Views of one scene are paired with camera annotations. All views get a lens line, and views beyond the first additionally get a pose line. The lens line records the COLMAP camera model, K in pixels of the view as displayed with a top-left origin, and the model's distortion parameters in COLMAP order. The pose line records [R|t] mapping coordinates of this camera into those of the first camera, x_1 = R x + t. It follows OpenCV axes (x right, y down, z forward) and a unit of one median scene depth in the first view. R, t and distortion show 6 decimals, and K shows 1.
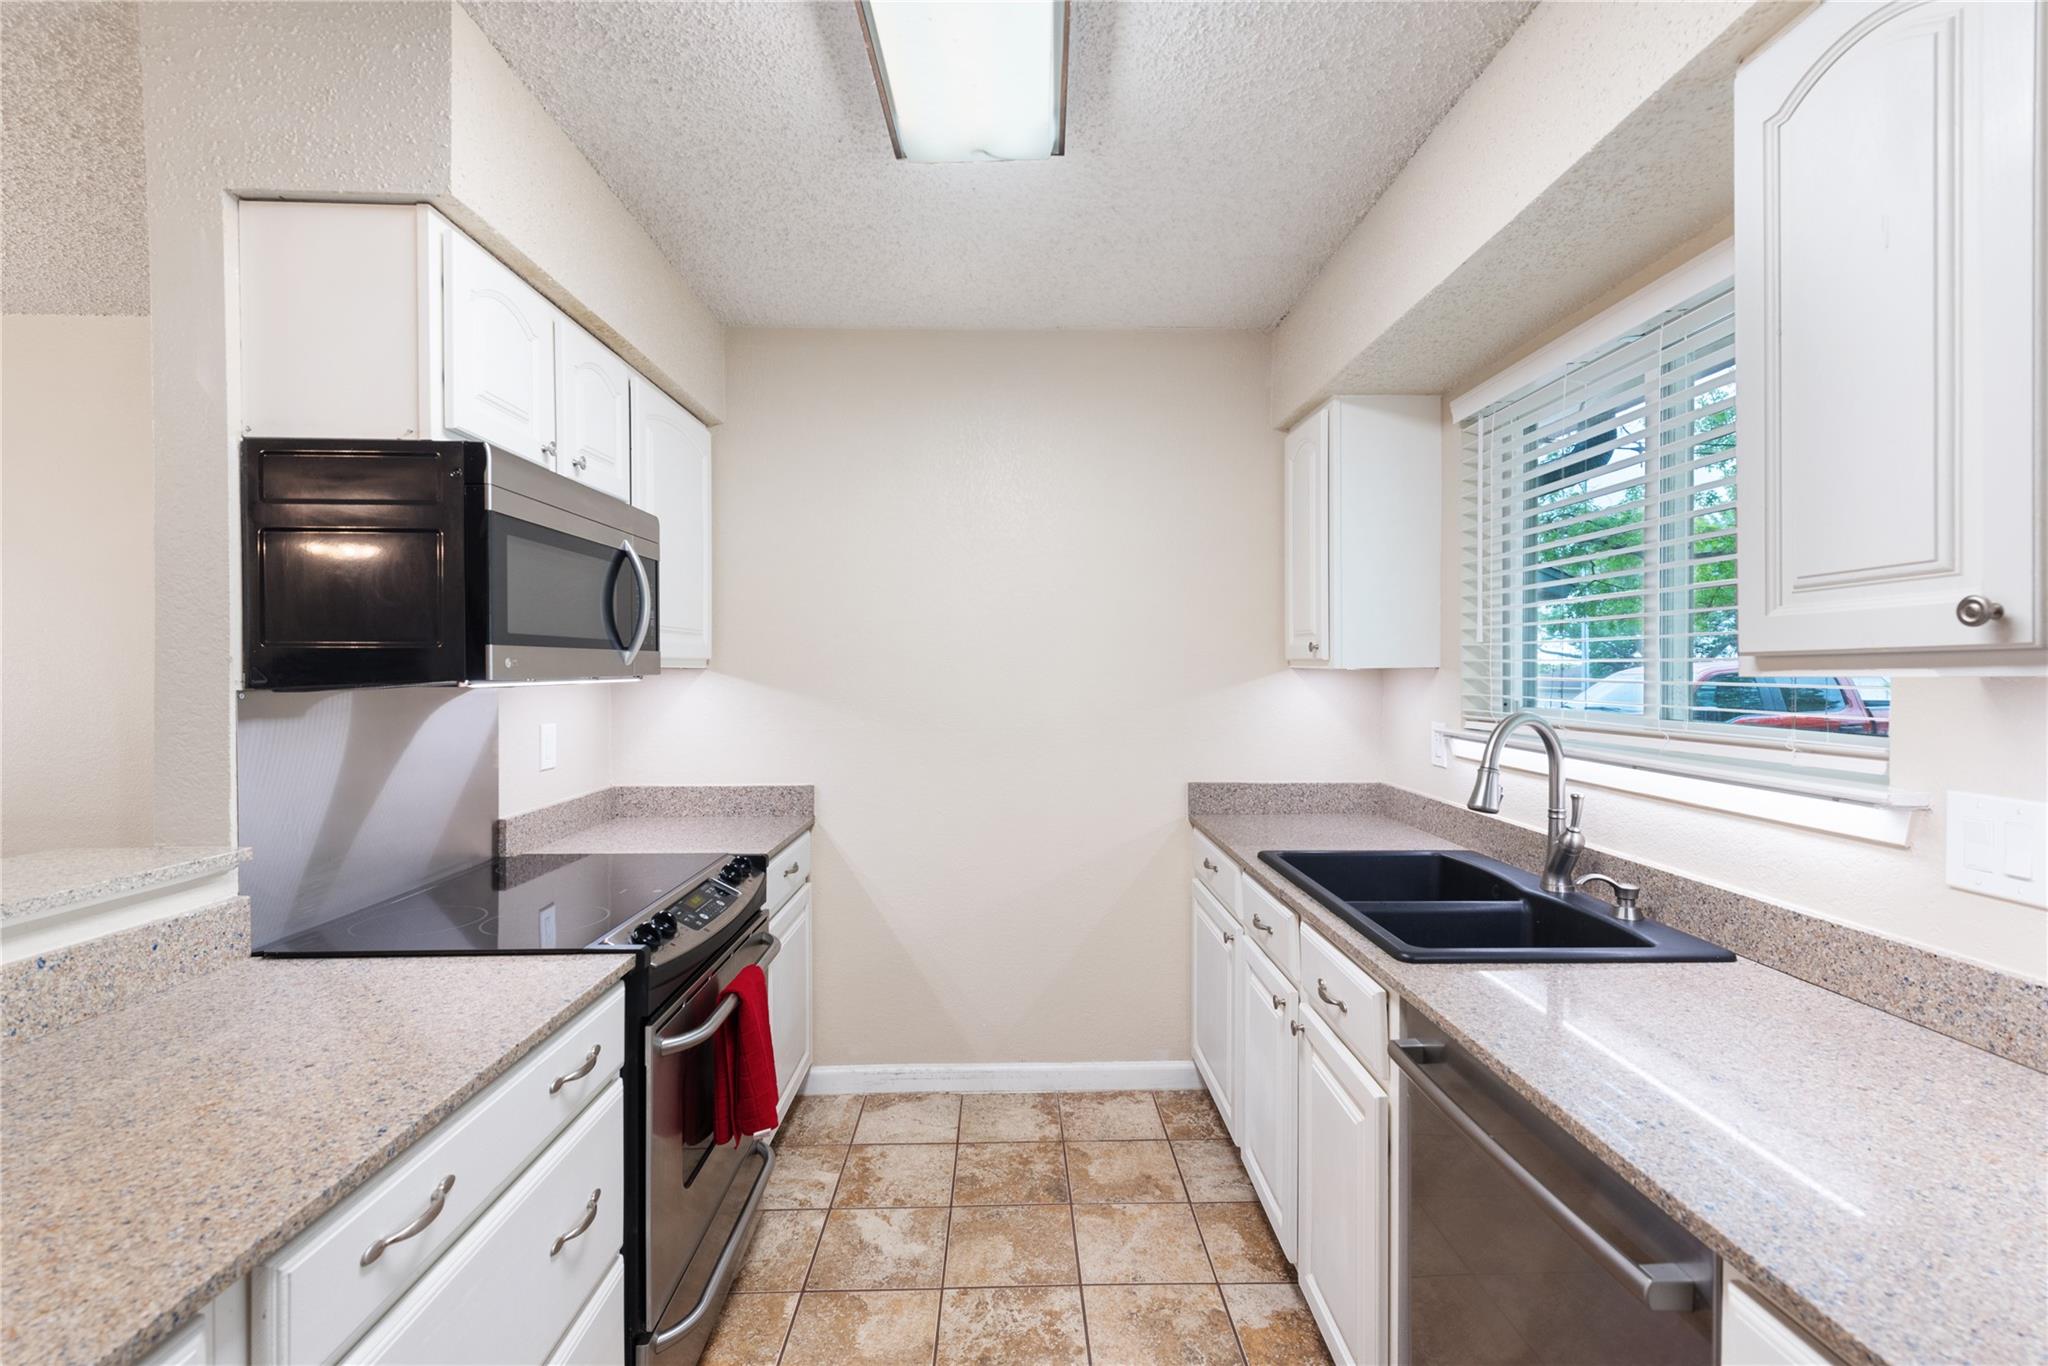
lens RADIAL K [[906.8, 0, 1027.0], [0, 906.8, 678.3], [0, 0, 1]] dist [0.009391, -0.000299]
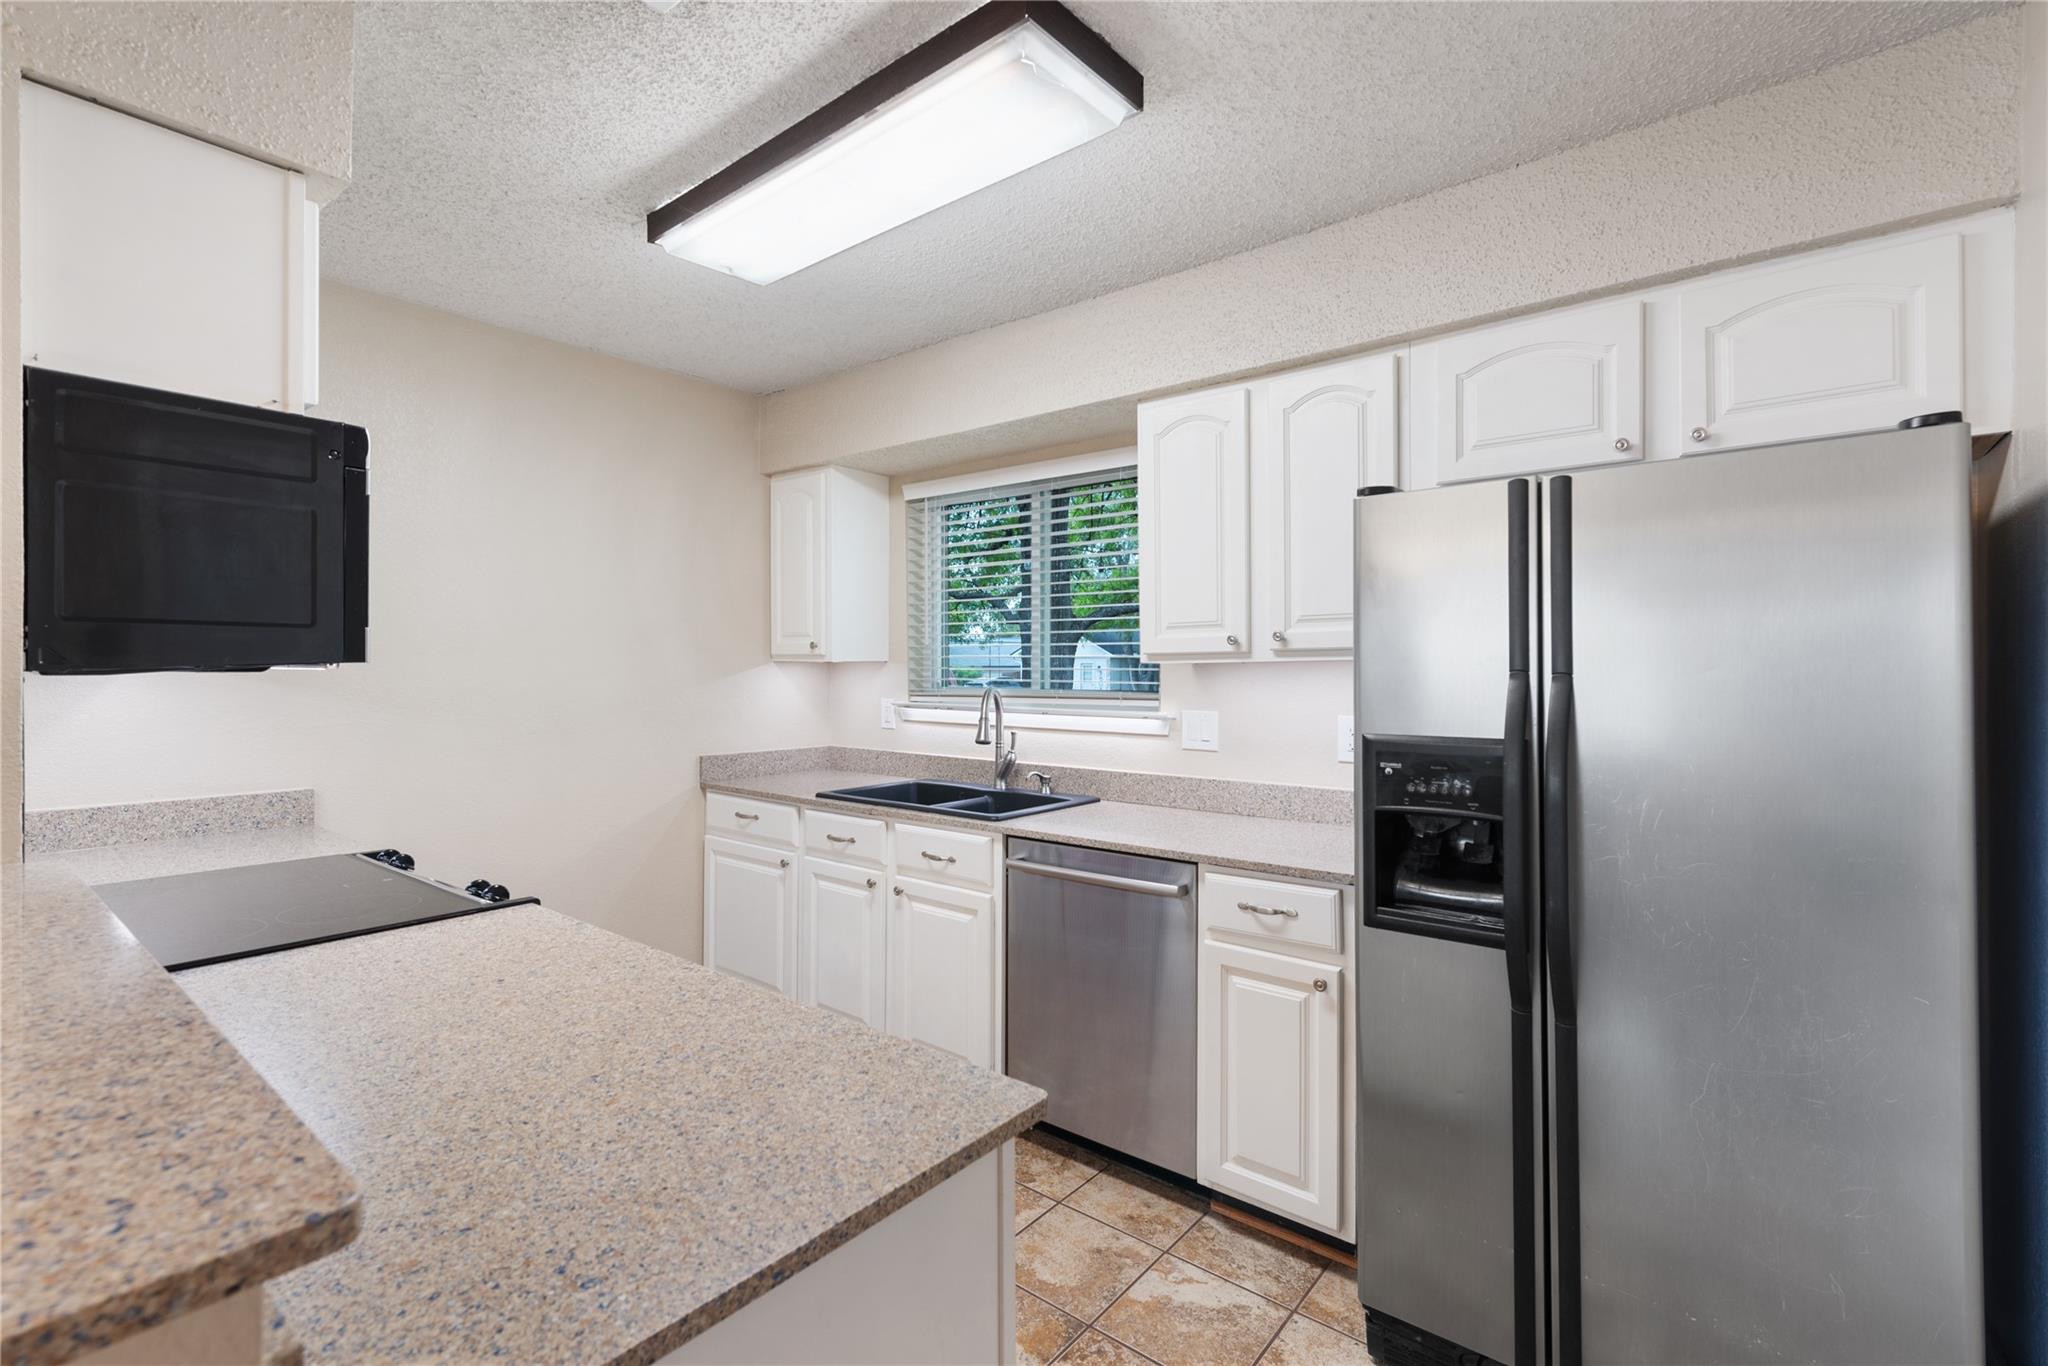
lens RADIAL K [[906.8, 0, 1031.3], [0, 906.8, 671.5], [0, 0, 1]] dist [0.009391, -0.000299]
pose [[0.648393, -0.001695, 0.761304, -0.716259], [0.005912, 0.999979, -0.002810, 0.014801], [-0.761283, 0.006323, 0.648389, -0.178176]]
